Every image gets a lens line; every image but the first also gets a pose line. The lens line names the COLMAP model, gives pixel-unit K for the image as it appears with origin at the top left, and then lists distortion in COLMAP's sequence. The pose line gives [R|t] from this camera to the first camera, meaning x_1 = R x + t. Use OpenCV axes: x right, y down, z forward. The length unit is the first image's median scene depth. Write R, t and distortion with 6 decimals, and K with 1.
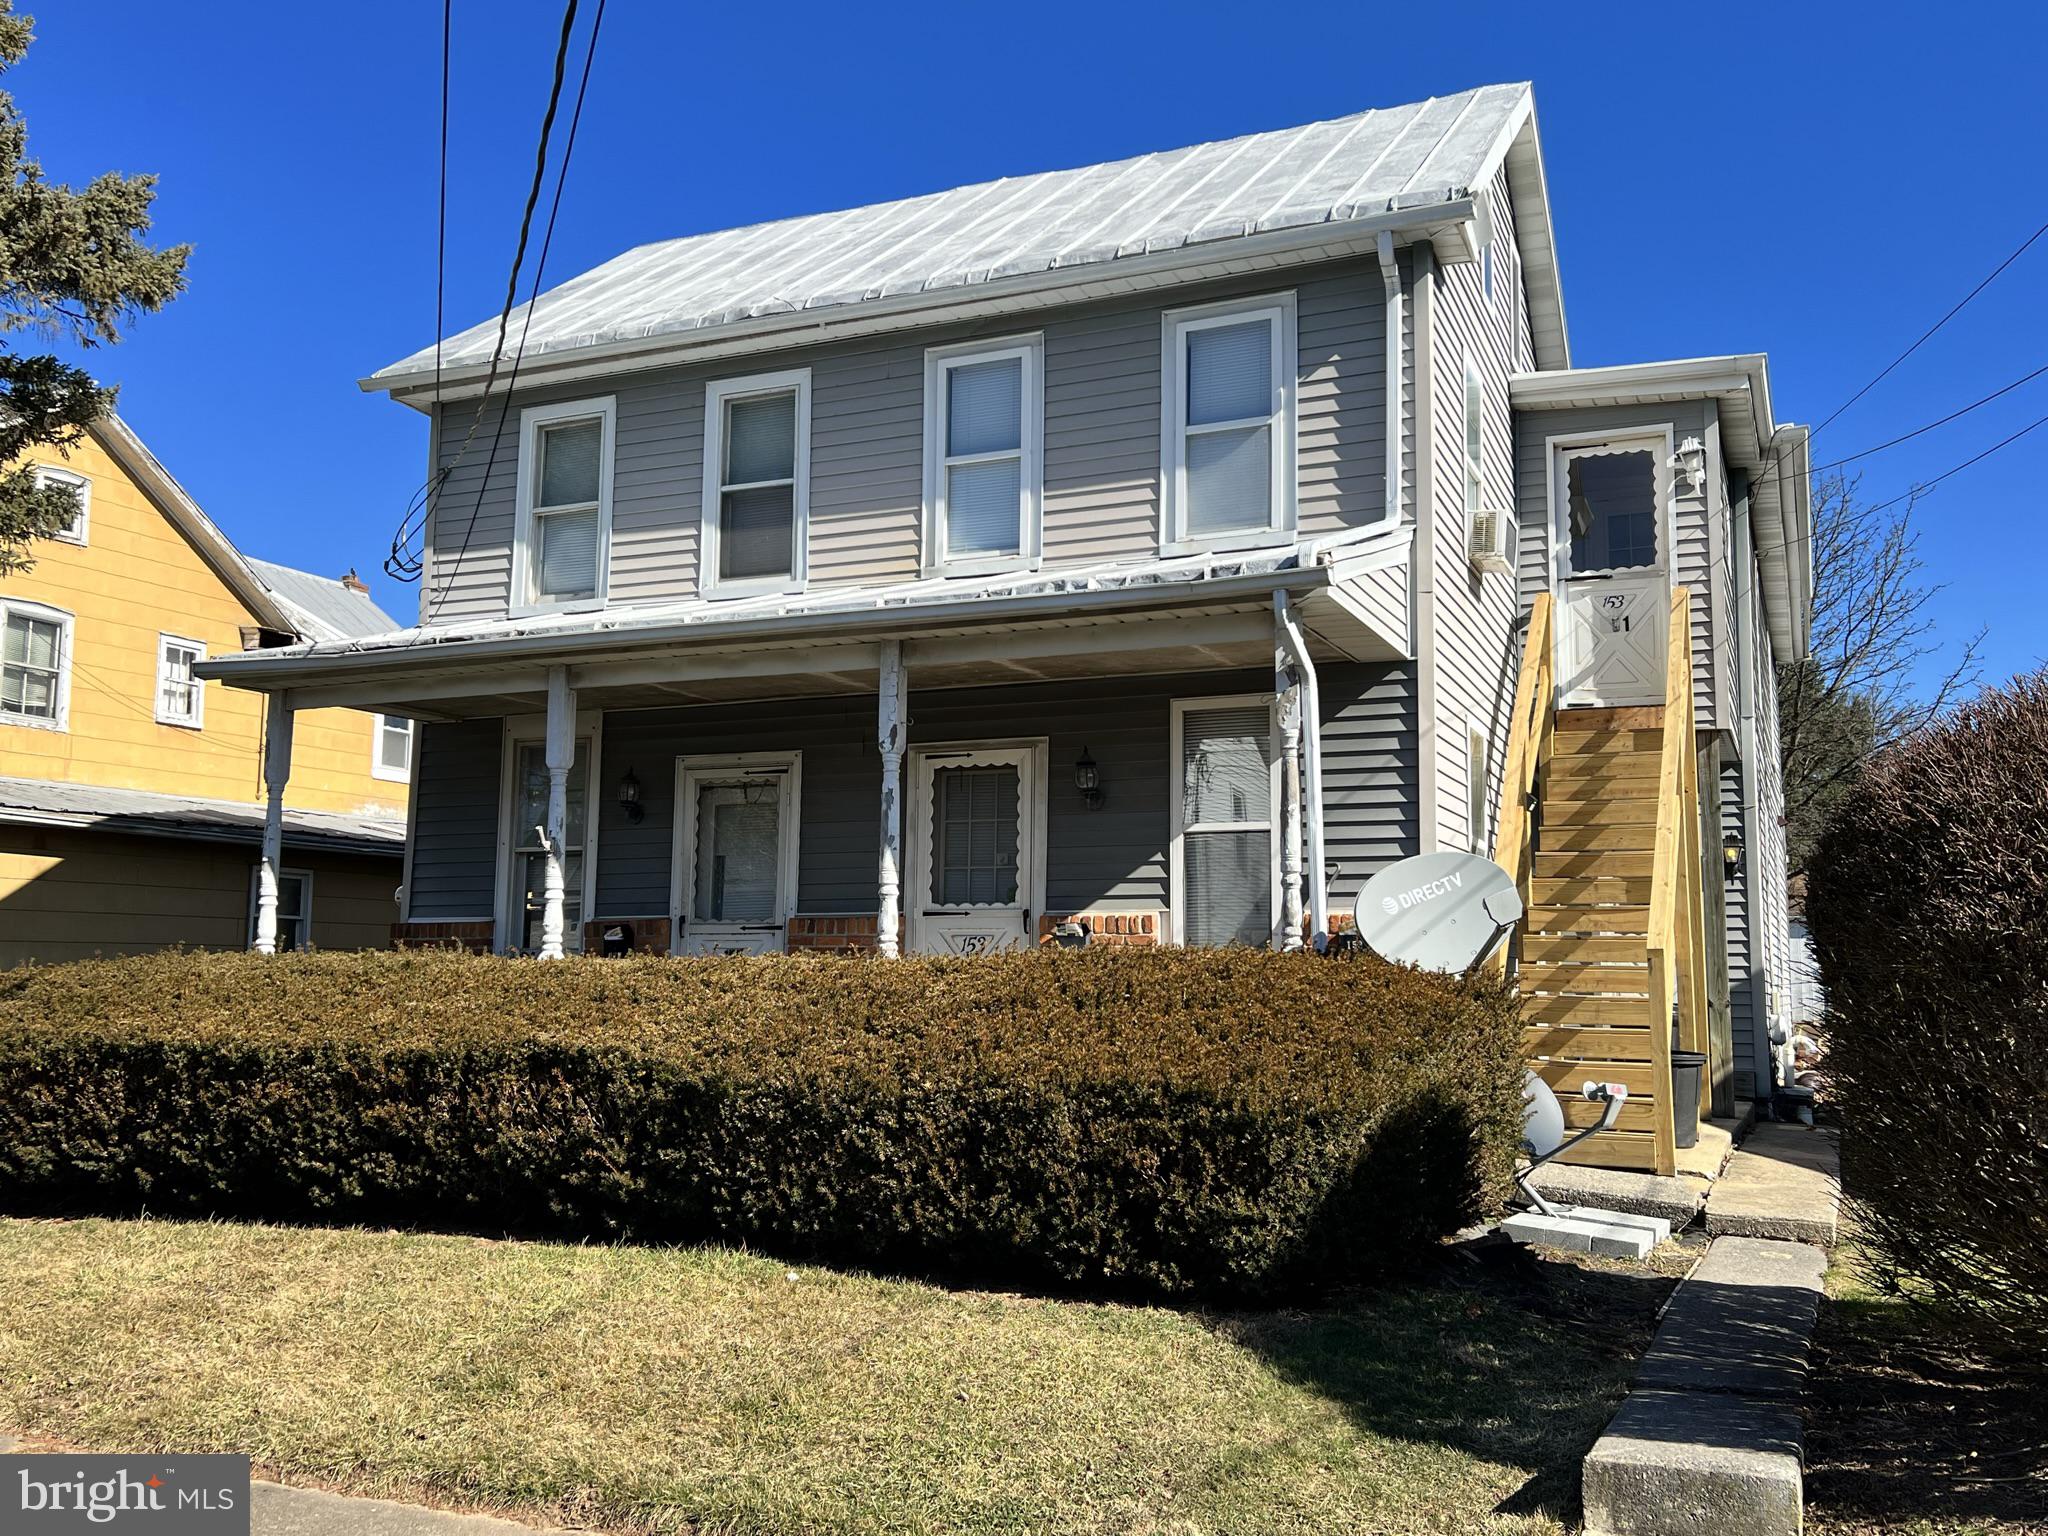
lens RADIAL K [[1806.4, 0, 1024.0], [0, 1806.4, 768.0], [0, 0, 1]] dist [0.049681, -0.002900]
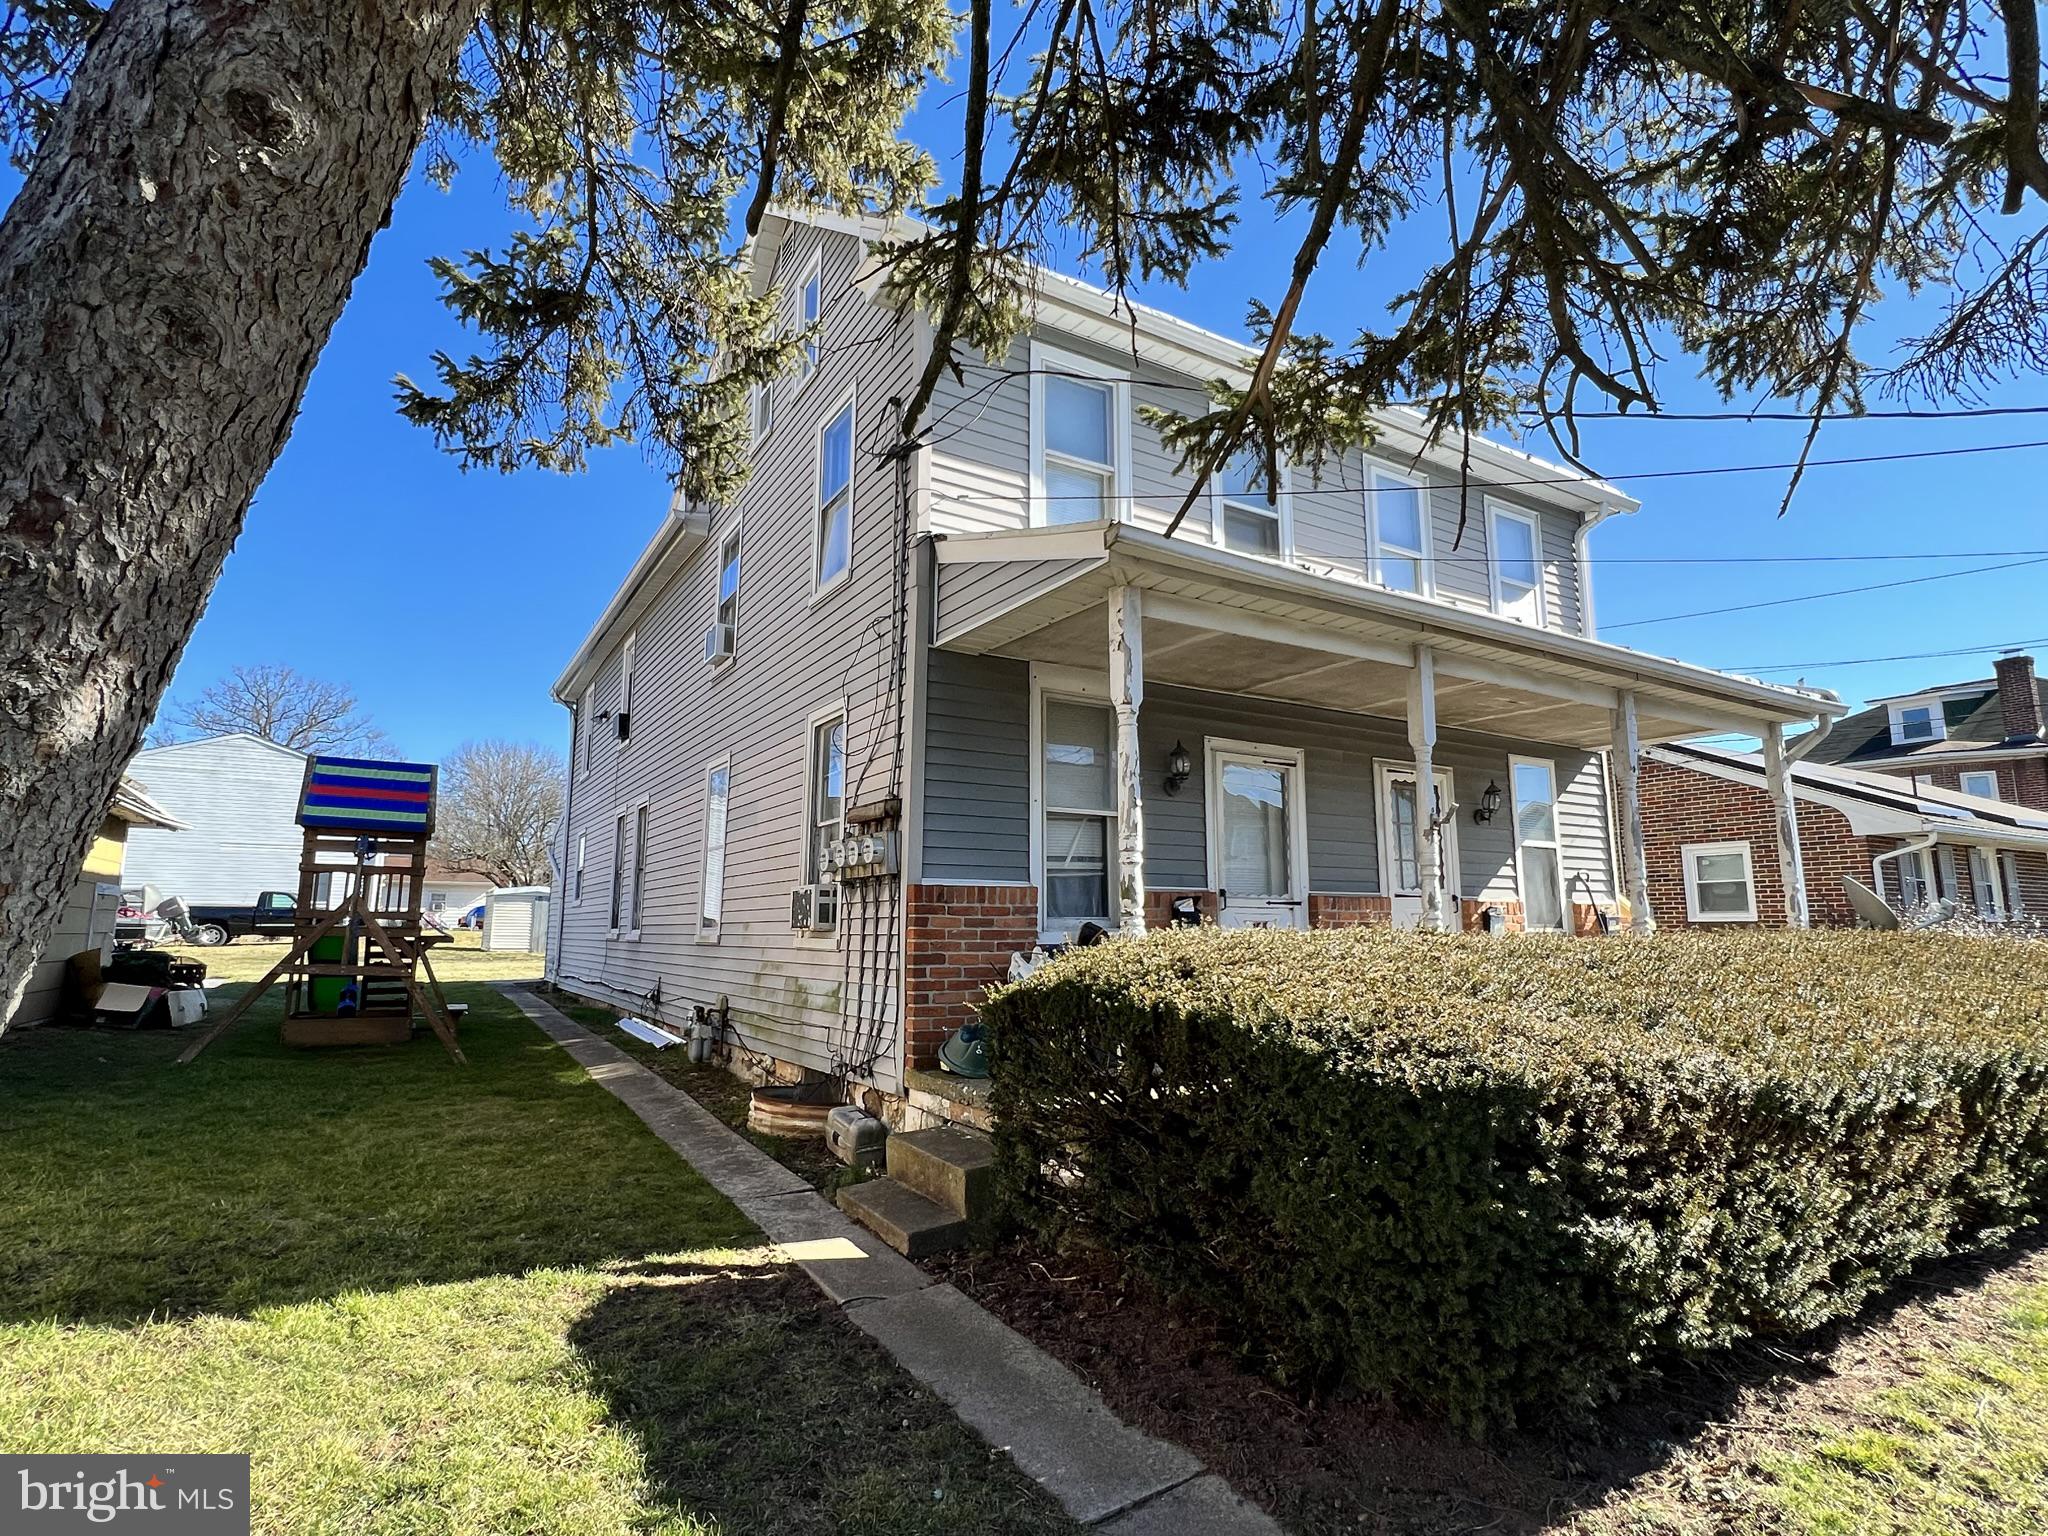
lens RADIAL K [[1027.9, 0, 1024.0], [0, 1027.9, 768.0], [0, 0, 1]] dist [0.003708, 0.000216]
pose [[0.586306, 0.122156, 0.800827, -0.696787], [-0.097192, 0.992032, -0.080165, 0.066715], [-0.804238, -0.030833, 0.593507, 0.695957]]
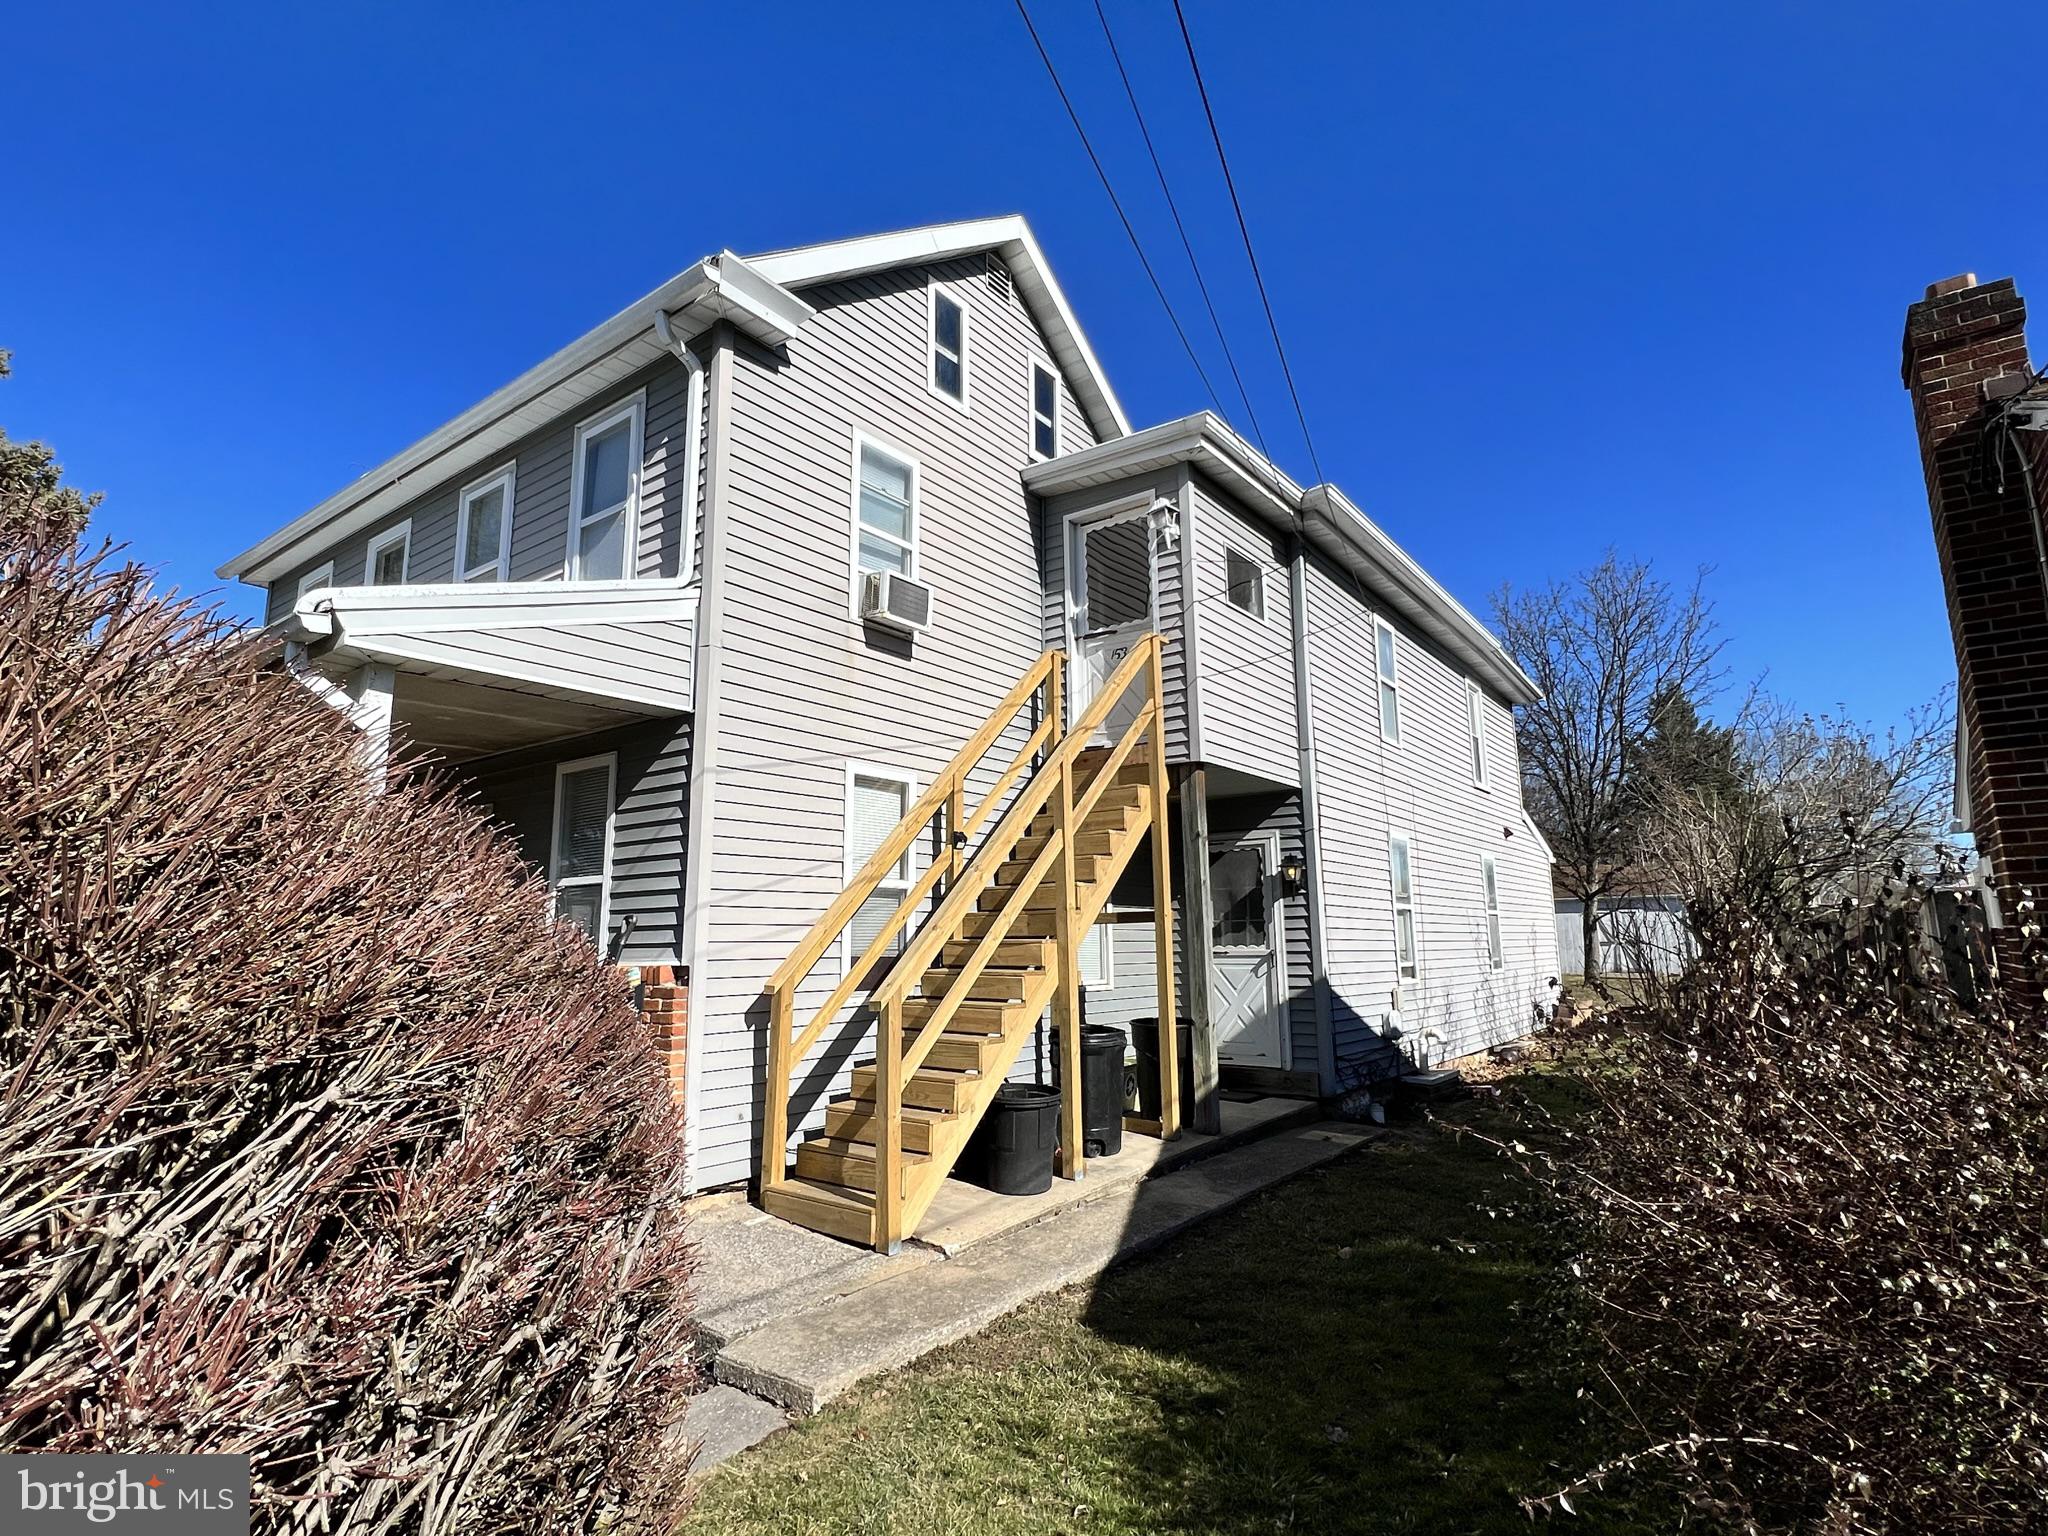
lens RADIAL K [[1027.9, 0, 1024.0], [0, 1027.9, 768.0], [0, 0, 1]] dist [0.003708, 0.000216]
pose [[0.968798, -0.054739, -0.241733, 0.431882], [0.044737, 0.997908, -0.046678, 0.005686], [0.243782, 0.034407, 0.969219, 0.390401]]
